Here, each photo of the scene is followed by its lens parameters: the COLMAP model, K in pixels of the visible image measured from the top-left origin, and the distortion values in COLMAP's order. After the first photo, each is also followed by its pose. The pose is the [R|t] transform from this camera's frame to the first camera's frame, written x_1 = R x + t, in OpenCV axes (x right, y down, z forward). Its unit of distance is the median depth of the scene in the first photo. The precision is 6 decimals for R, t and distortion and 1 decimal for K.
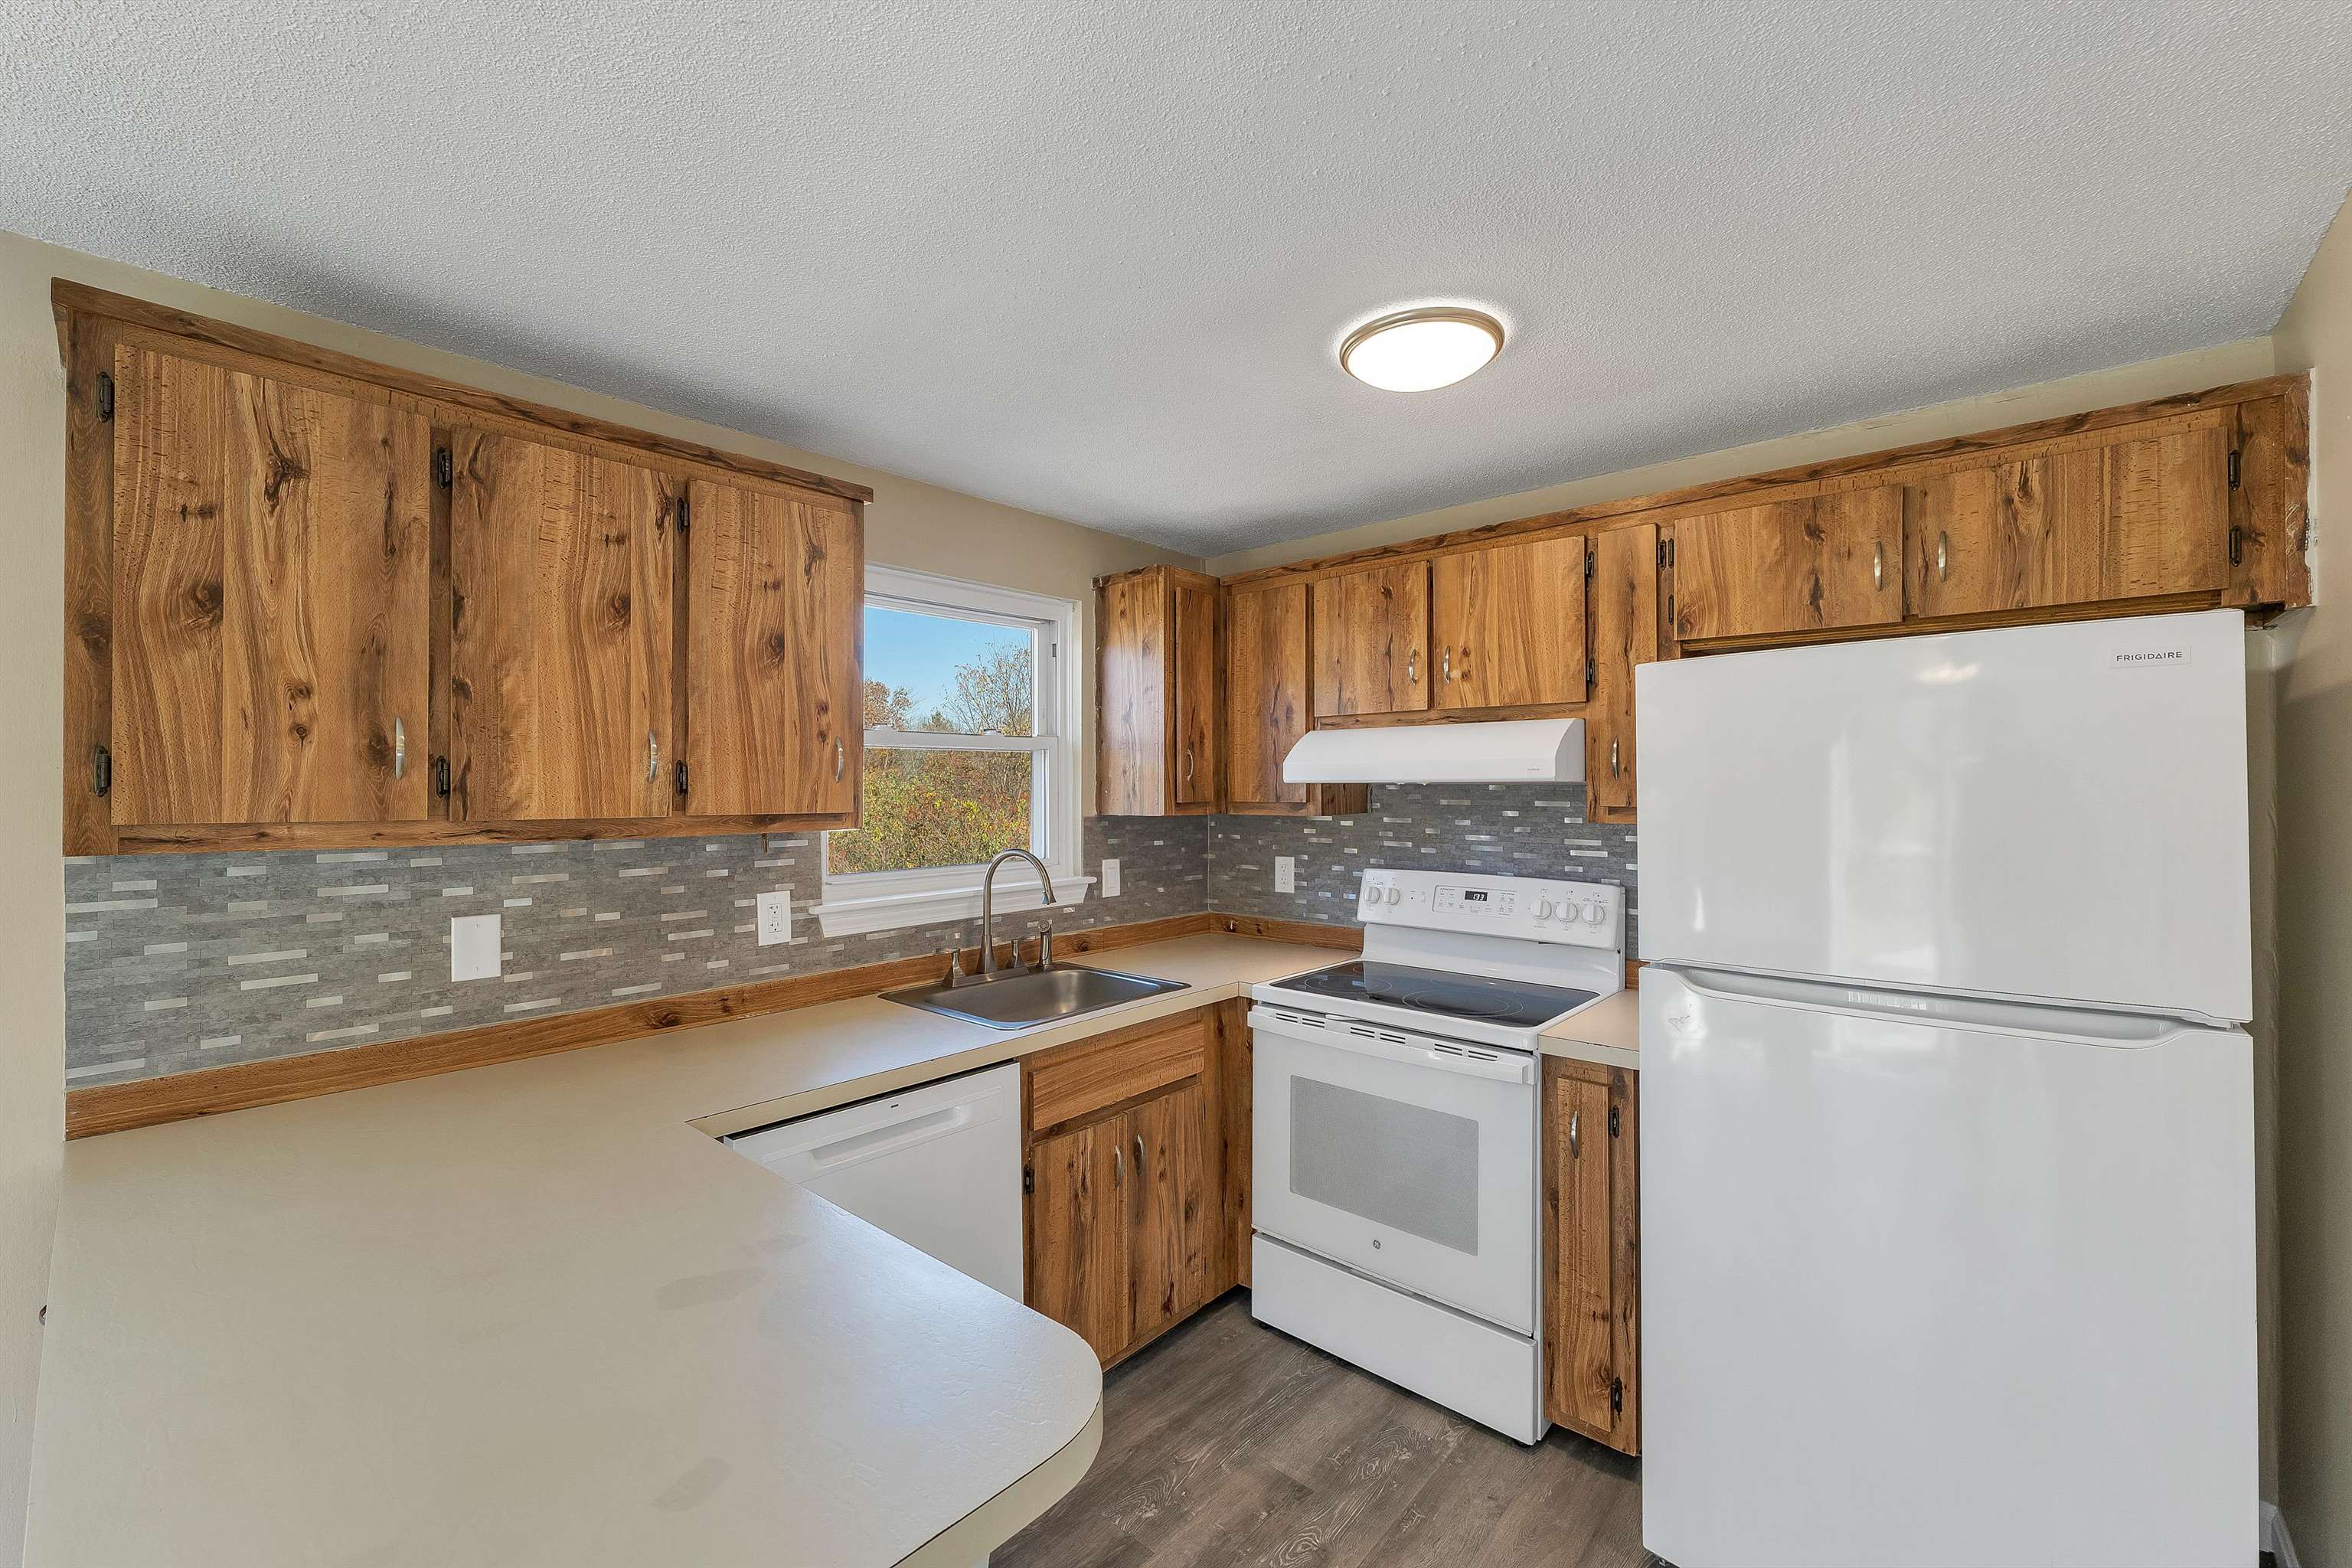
lens RADIAL K [[953.8, 0, 1176.0], [0, 953.8, 784.0], [0, 0, 1]] dist [-0.000157, 0.000236]
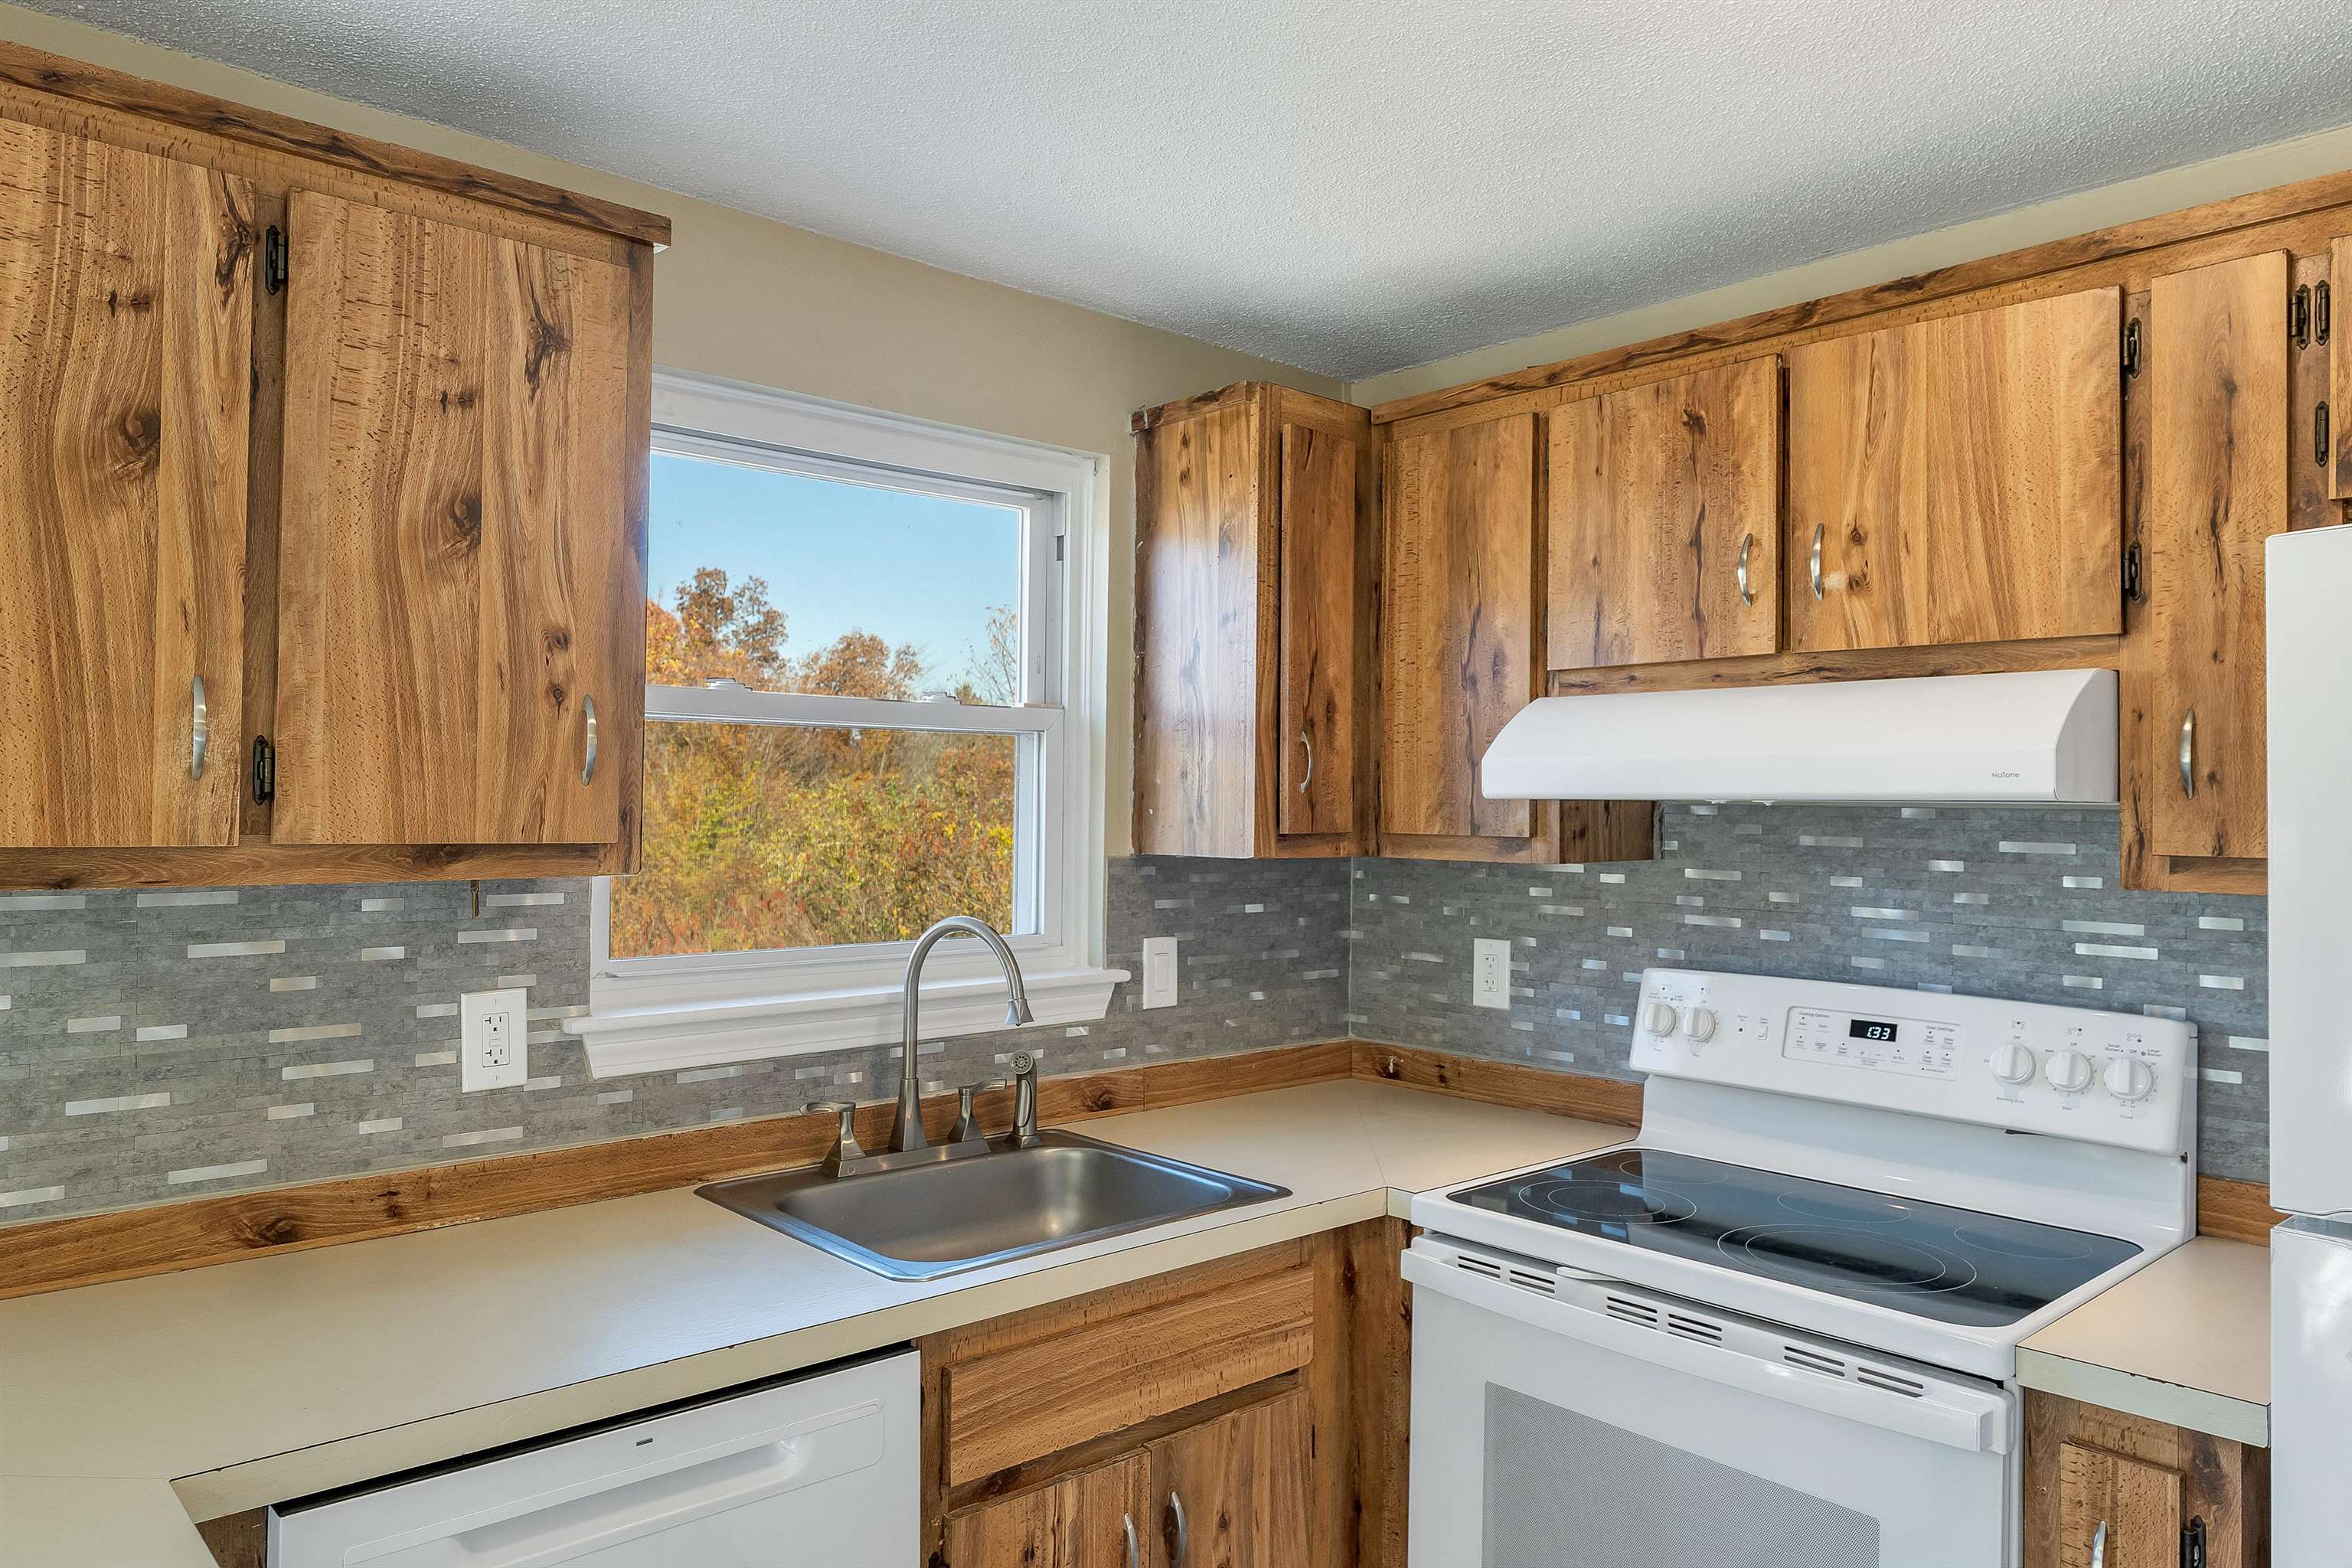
lens RADIAL K [[1555.1, 0, 1176.0], [0, 1555.1, 784.0], [0, 0, 1]] dist [-0.003055, 0.002125]
pose [[0.993870, 0.011837, -0.109917, 0.051962], [-0.013088, 0.999857, -0.010667, 0.002892], [0.109775, 0.012040, 0.993884, 0.195013]]
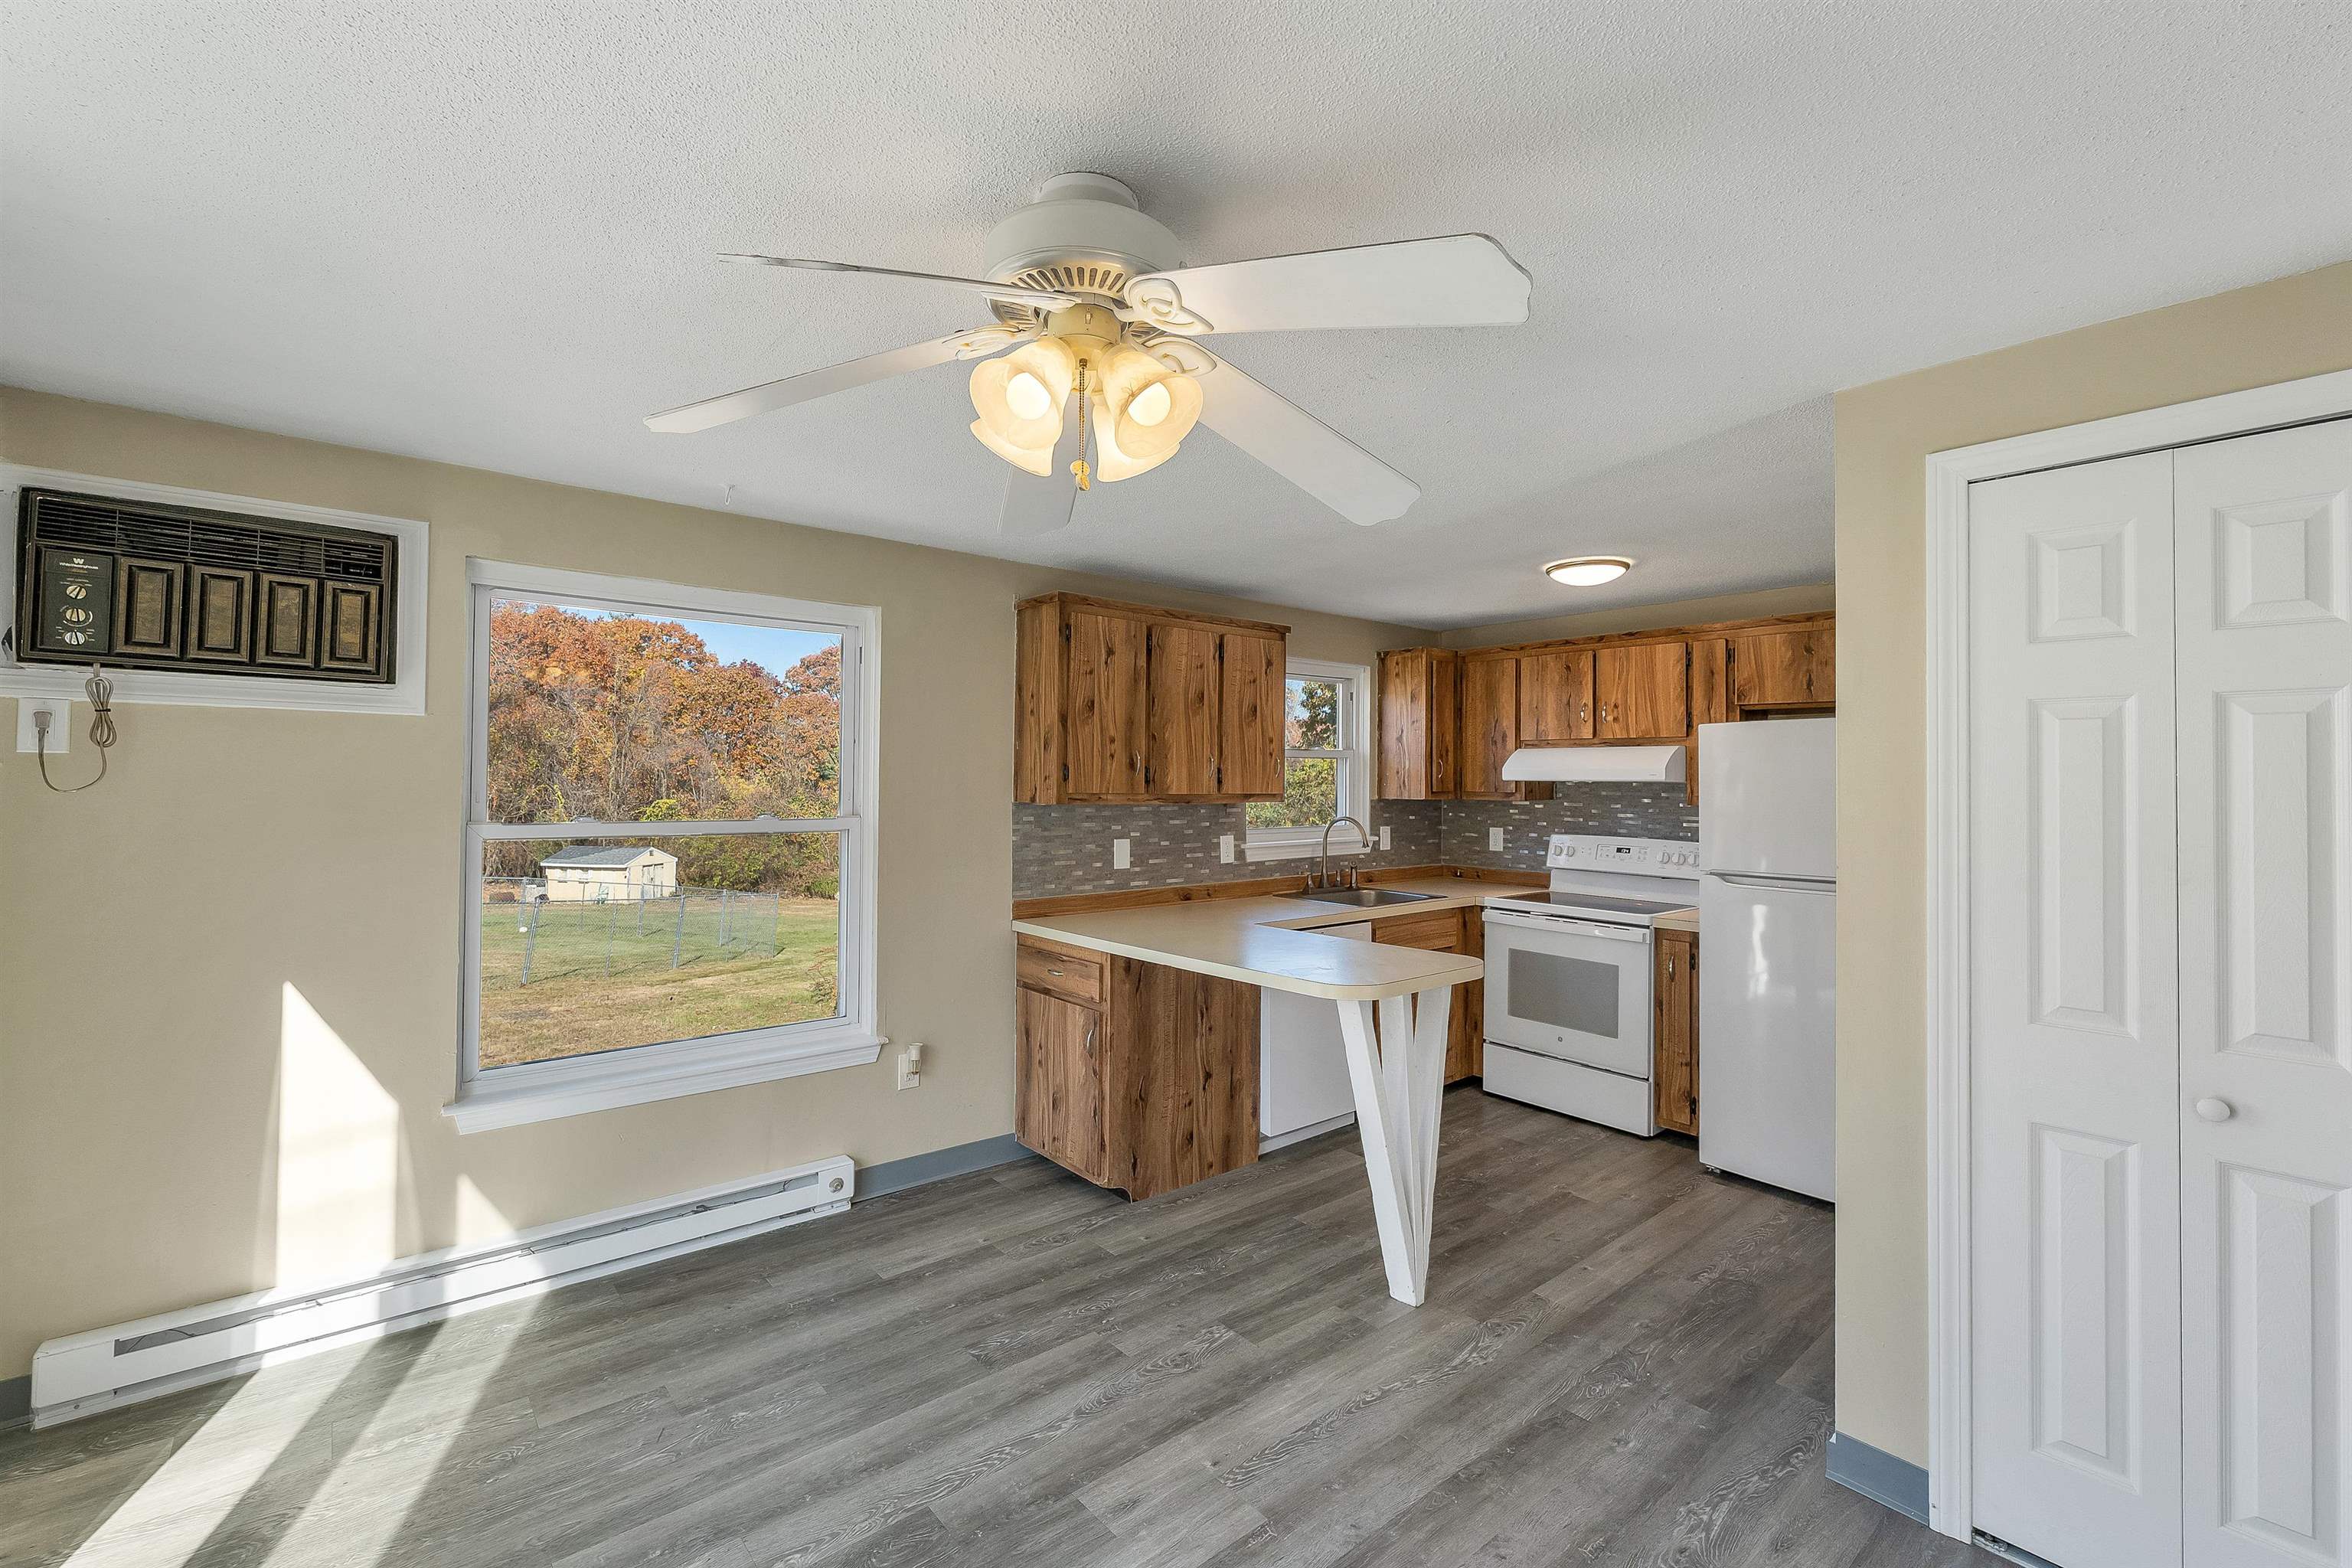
lens RADIAL K [[993.6, 0, 1174.4], [0, 993.6, 766.3], [0, 0, 1]] dist [-0.002795, -0.000090]
pose [[0.988654, 0.008810, -0.149952, -0.247962], [-0.010205, 0.999912, -0.008532, -0.006300], [0.149864, 0.009966, 0.988656, -1.030055]]
